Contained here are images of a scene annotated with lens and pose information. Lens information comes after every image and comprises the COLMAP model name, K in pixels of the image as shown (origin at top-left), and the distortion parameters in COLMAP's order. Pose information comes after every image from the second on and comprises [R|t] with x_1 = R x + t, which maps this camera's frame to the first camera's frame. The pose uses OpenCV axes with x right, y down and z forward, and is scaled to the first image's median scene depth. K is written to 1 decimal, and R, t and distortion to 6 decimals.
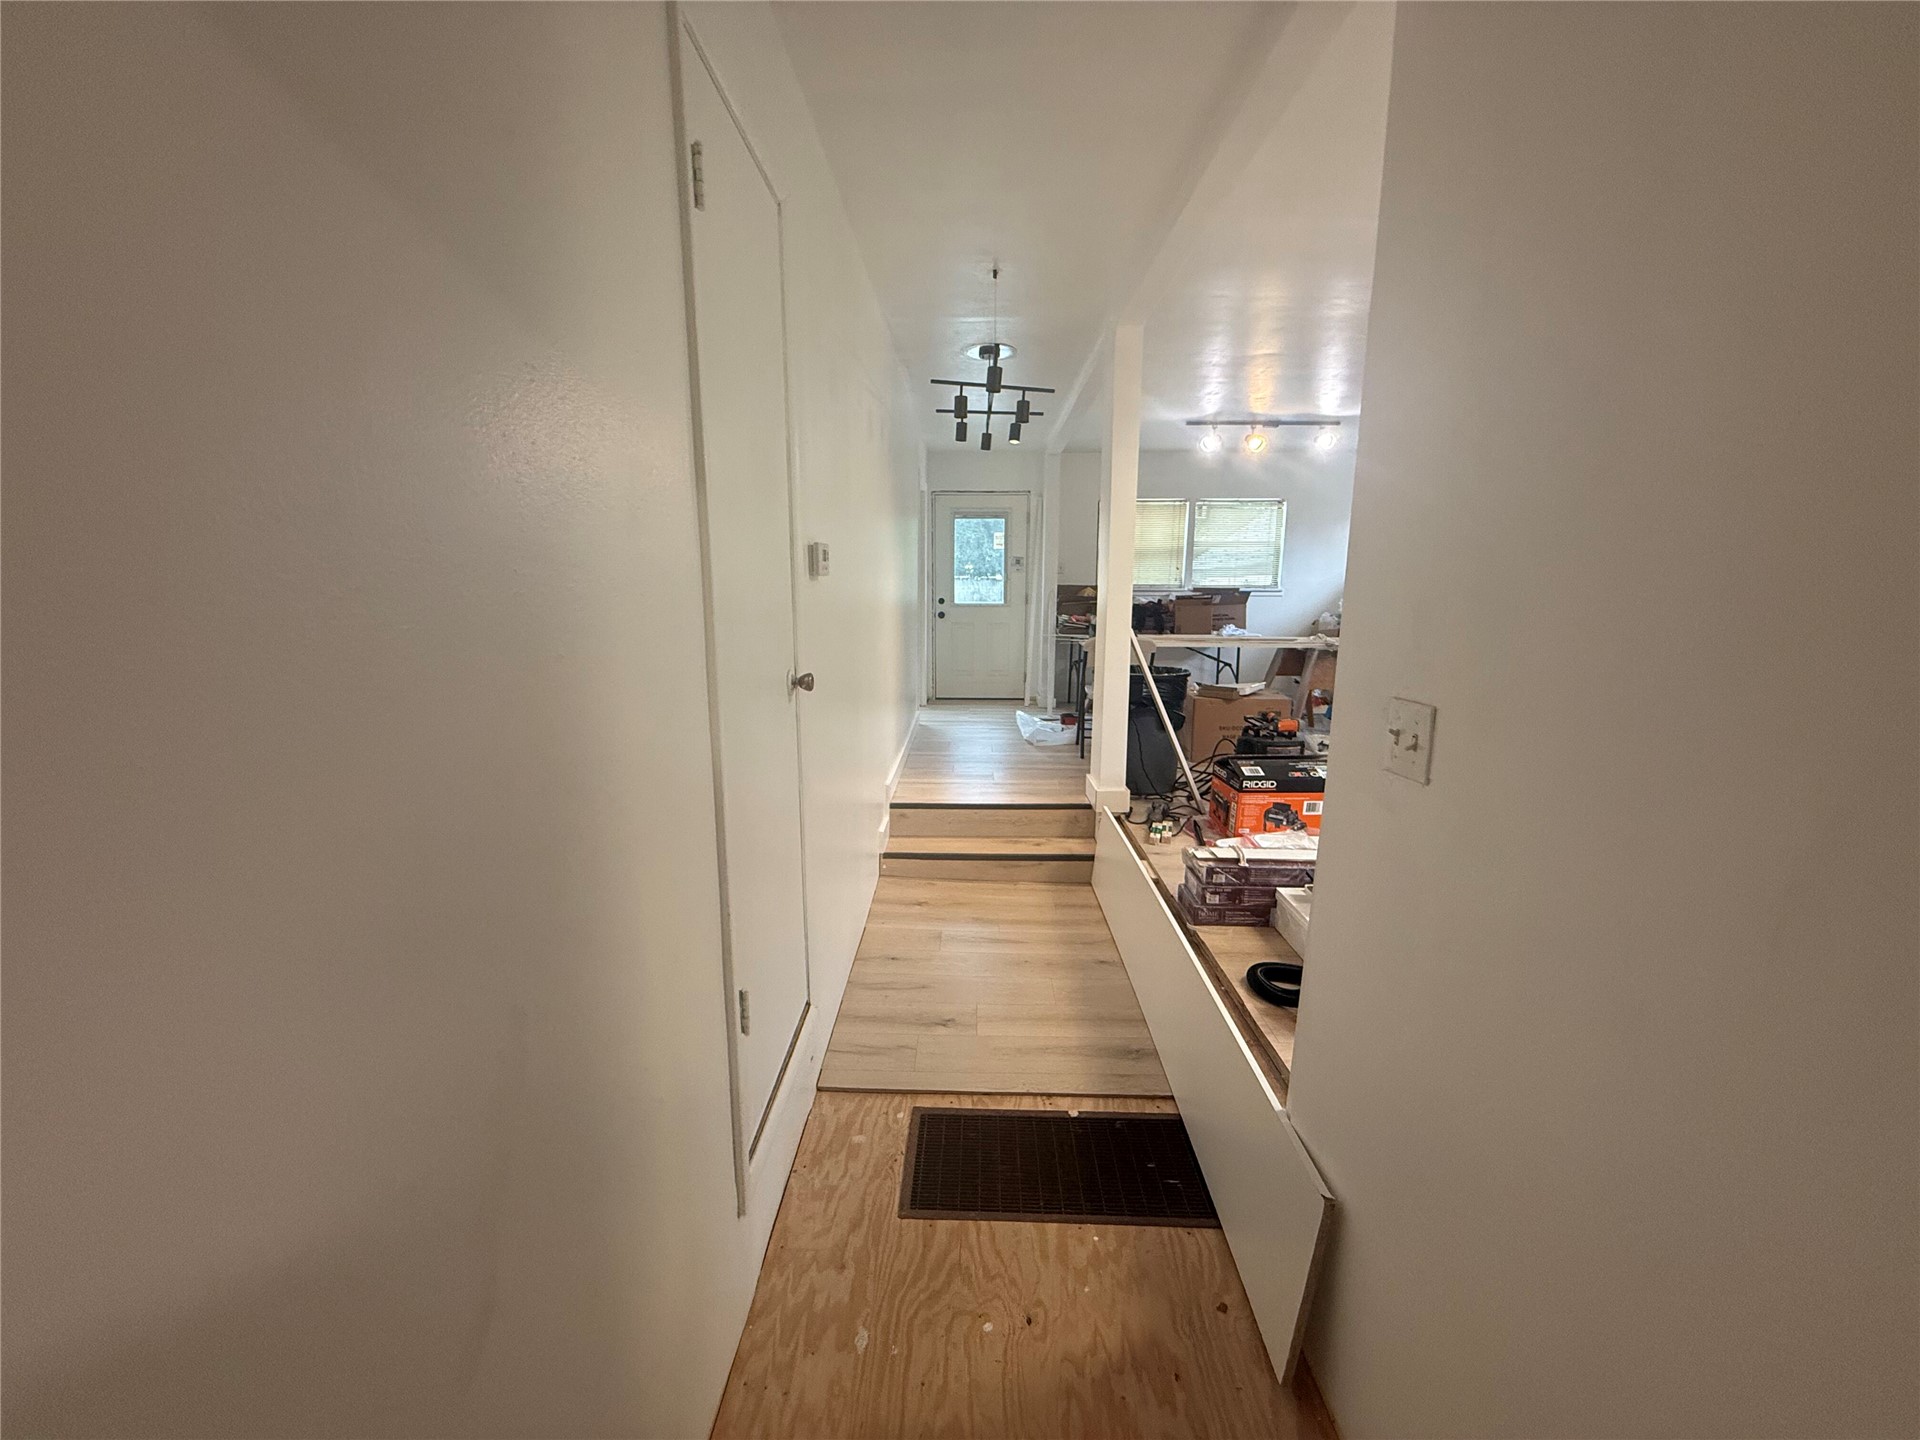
lens RADIAL K [[761.1, 0, 962.4], [0, 761.1, 724.0], [0, 0, 1]] dist [-0.000527, -0.000302]
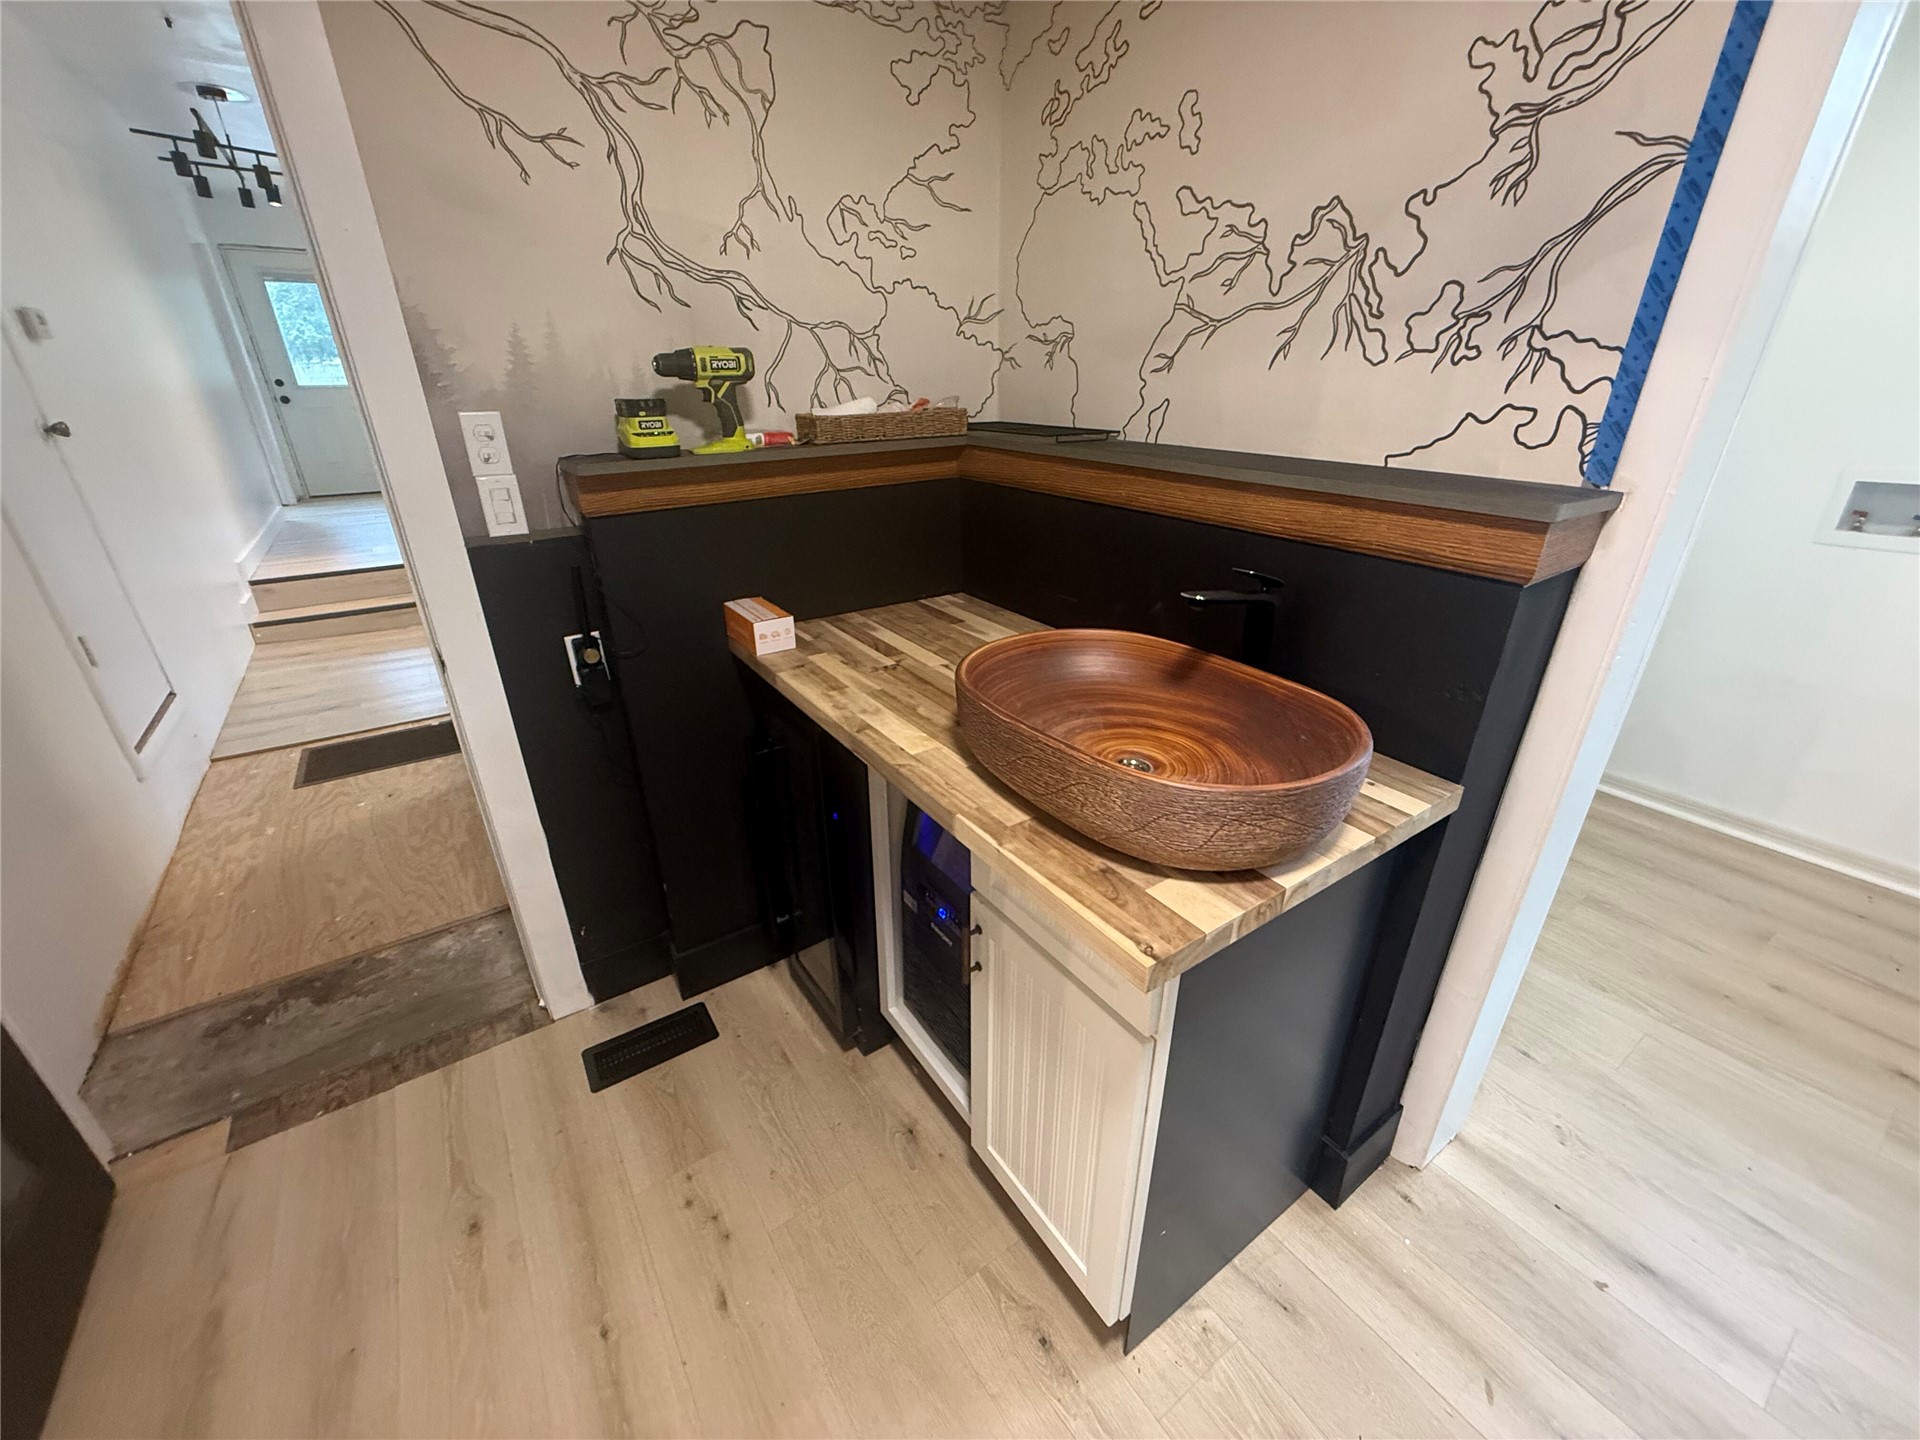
lens RADIAL K [[761.1, 0, 956.4], [0, 761.1, 721.3], [0, 0, 1]] dist [-0.000527, -0.000302]
pose [[0.817121, -0.246993, 0.520873, 0.112612], [0.109972, 0.953756, 0.279743, 0.104643], [-0.565880, -0.171302, 0.806496, -0.454247]]
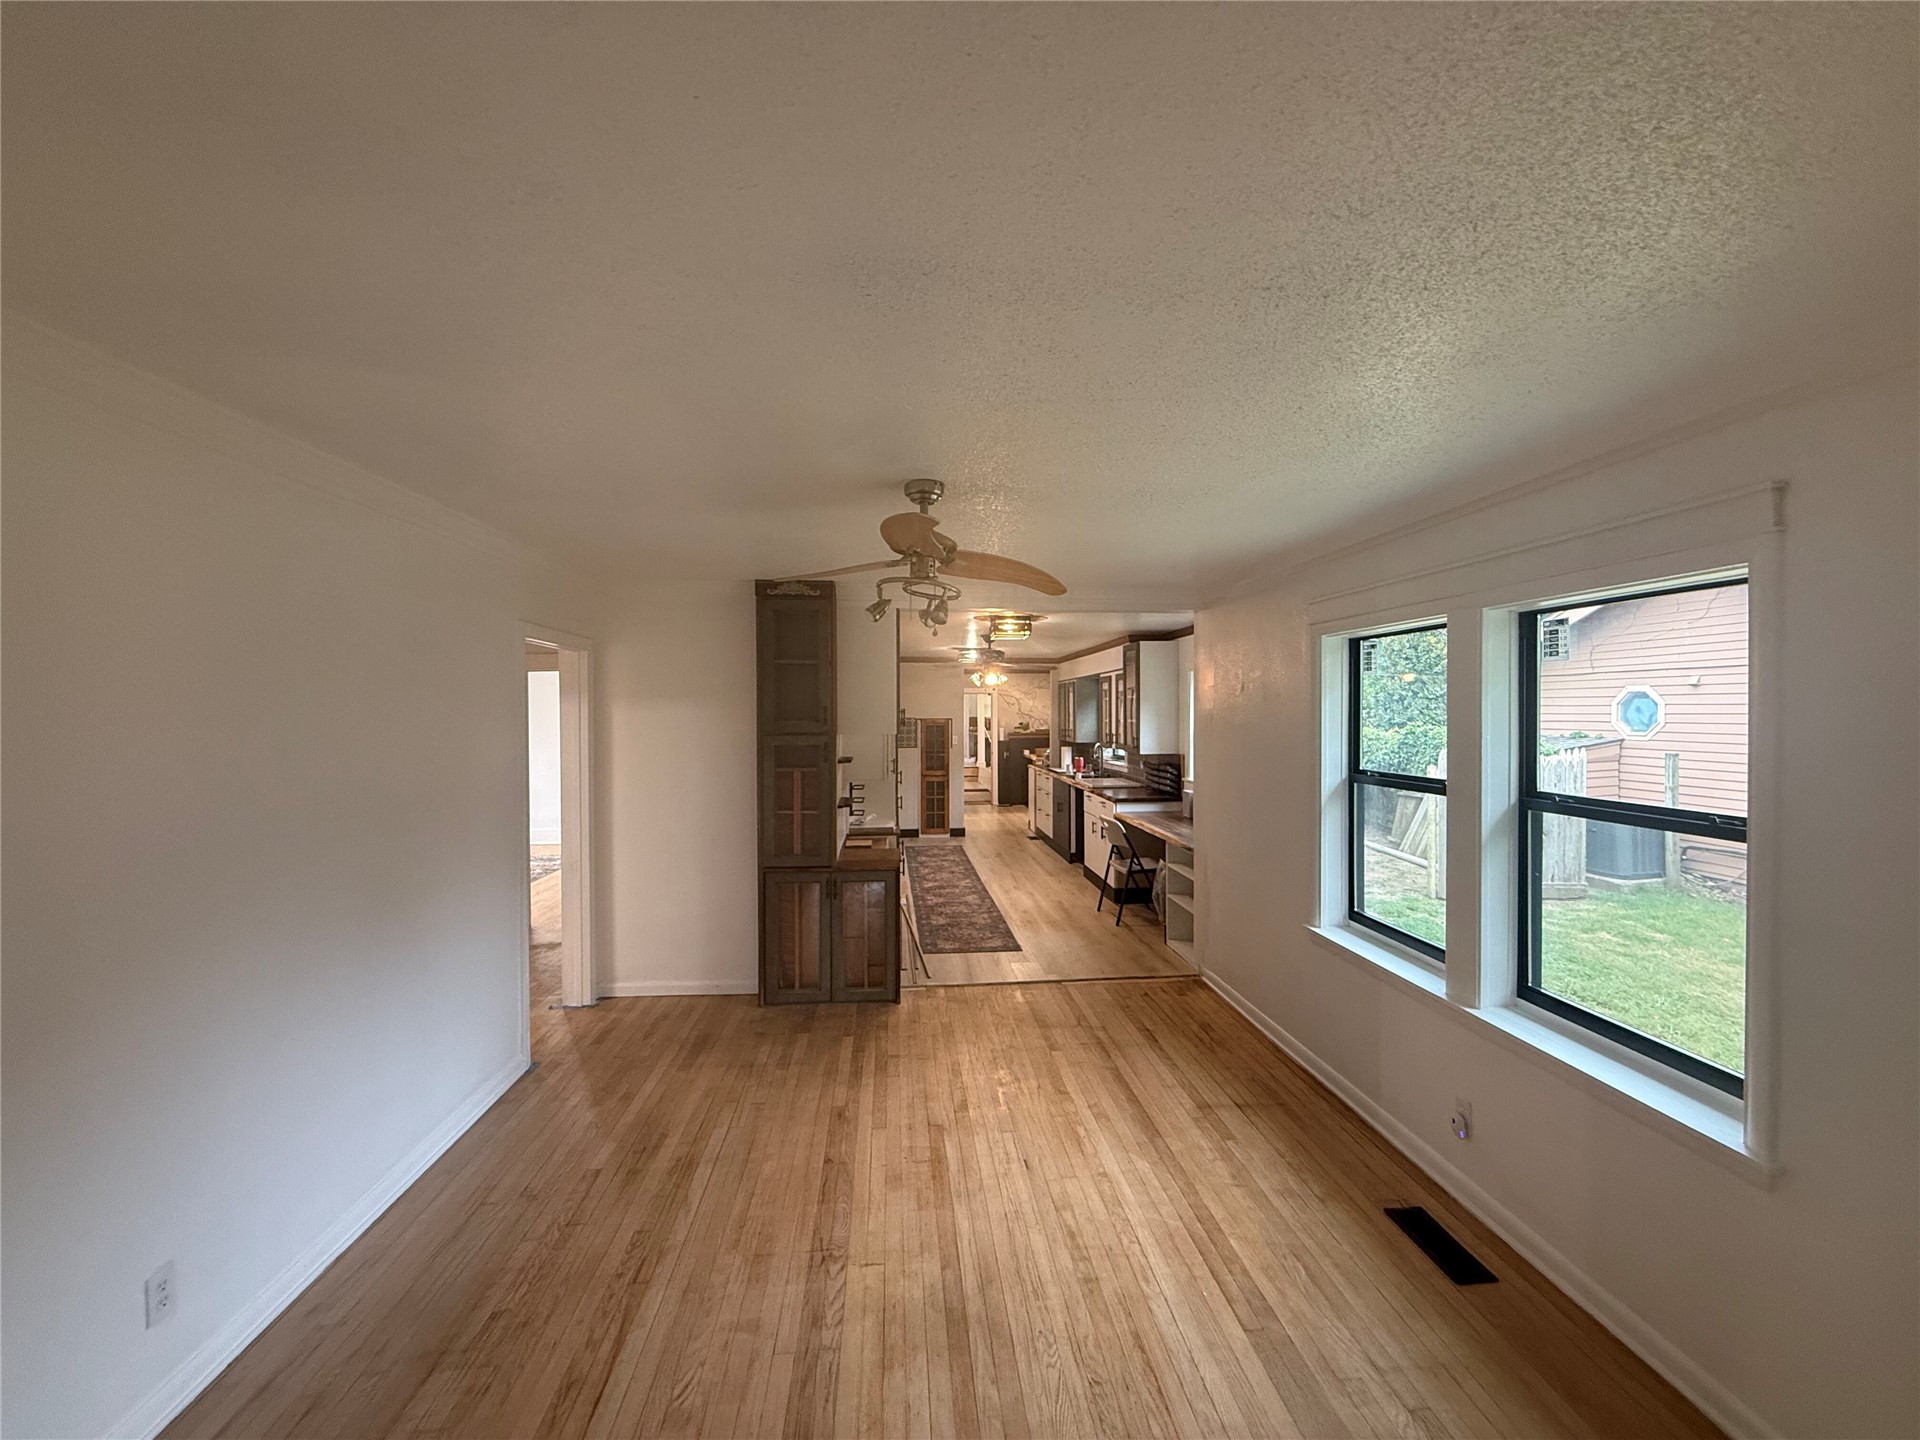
lens RADIAL K [[761.1, 0, 960.2], [0, 761.1, 714.7], [0, 0, 1]] dist [-0.000527, -0.000302]
pose [[0.994741, -0.006480, 0.102214, -0.397328], [0.023824, 0.985260, -0.169395, 0.570040], [-0.099609, 0.170940, 0.980233, -3.446713]]
